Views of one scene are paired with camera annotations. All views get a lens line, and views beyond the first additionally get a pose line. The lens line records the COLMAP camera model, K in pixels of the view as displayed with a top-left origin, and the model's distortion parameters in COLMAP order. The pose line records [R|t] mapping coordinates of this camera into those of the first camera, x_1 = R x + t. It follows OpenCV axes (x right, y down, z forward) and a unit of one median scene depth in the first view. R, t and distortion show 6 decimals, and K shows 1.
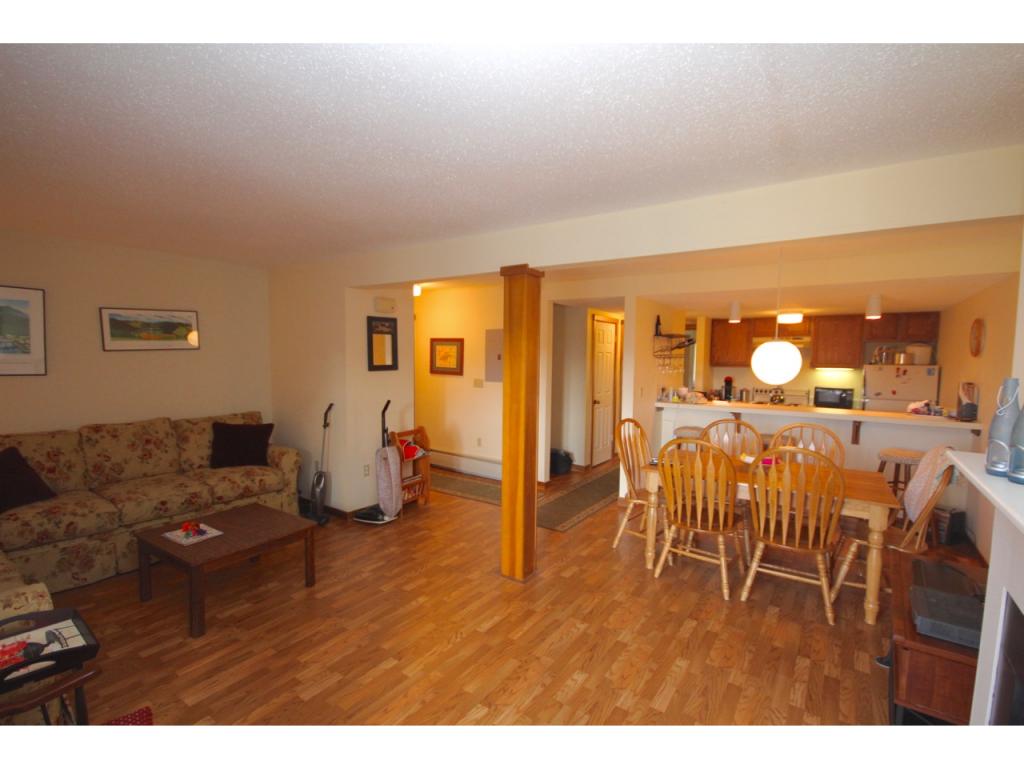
lens RADIAL K [[473.3, 0, 515.5], [0, 473.3, 387.5], [0, 0, 1]] dist [-0.000620, -0.000097]
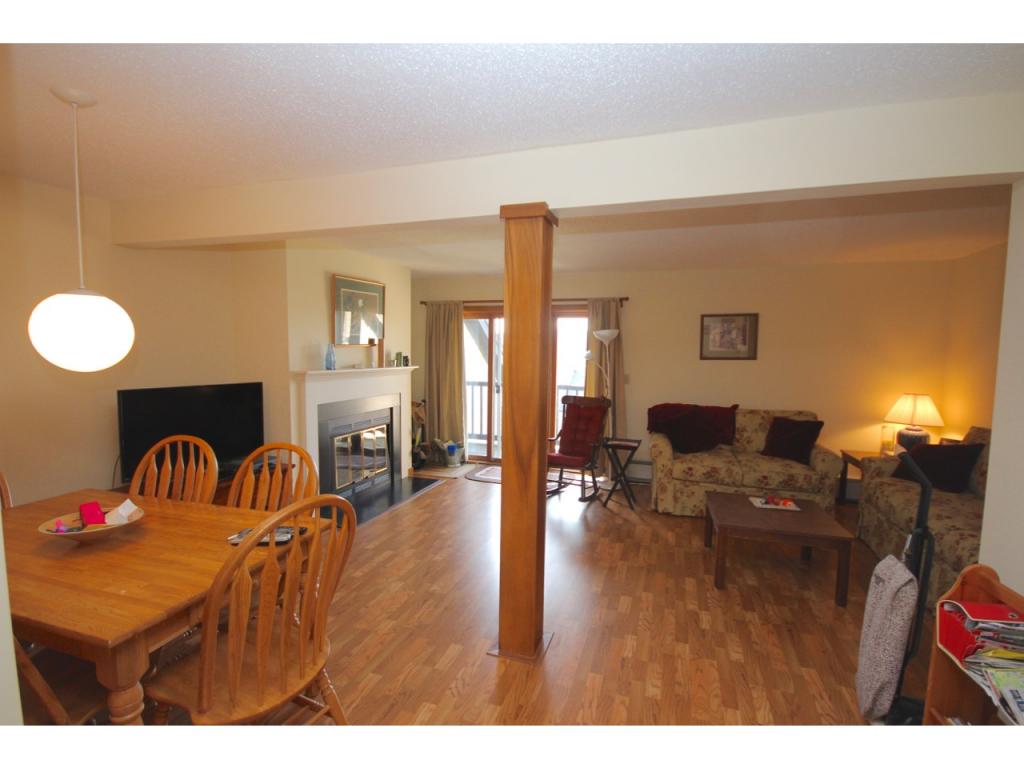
lens RADIAL K [[473.3, 0, 516.8], [0, 473.3, 388.6], [0, 0, 1]] dist [-0.000620, -0.000097]
pose [[-0.958741, -0.008136, -0.284164, 0.243581], [-0.051303, 0.988130, 0.144799, -0.101061], [0.279613, 0.153403, -0.947779, 1.799794]]
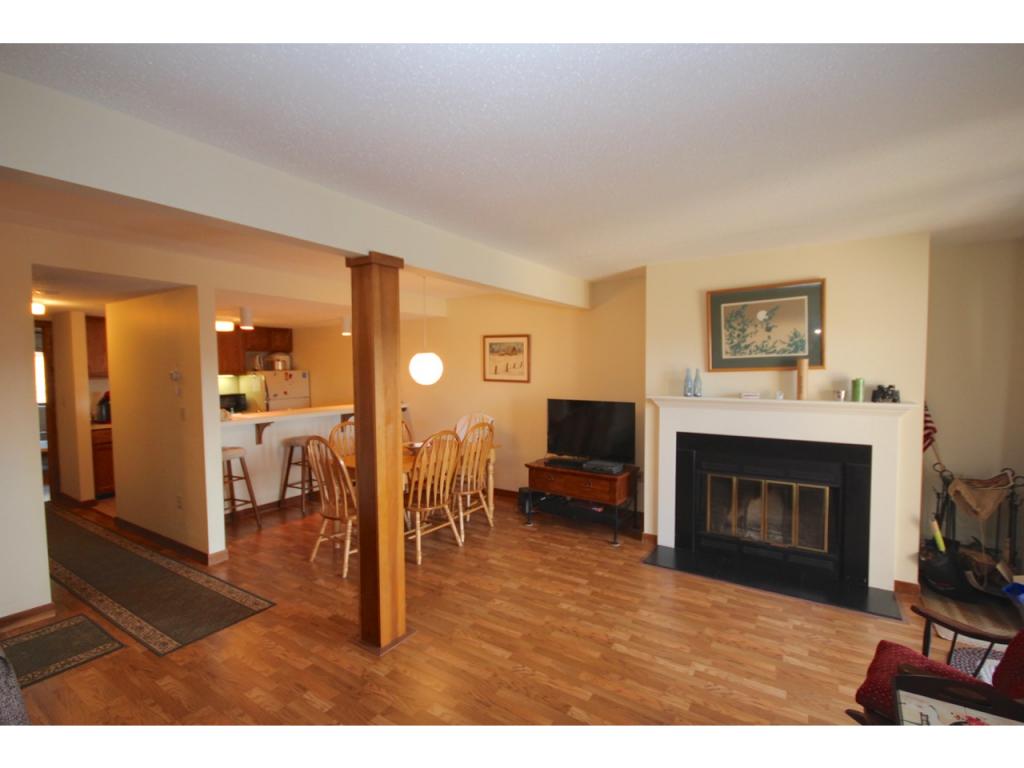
lens RADIAL K [[473.3, 0, 518.9], [0, 473.3, 386.4], [0, 0, 1]] dist [-0.000620, -0.000097]
pose [[-0.037130, -0.059333, 0.997548, -0.866830], [0.075856, 0.995188, 0.062016, -0.069911], [-0.996427, 0.077973, -0.032450, 0.849287]]
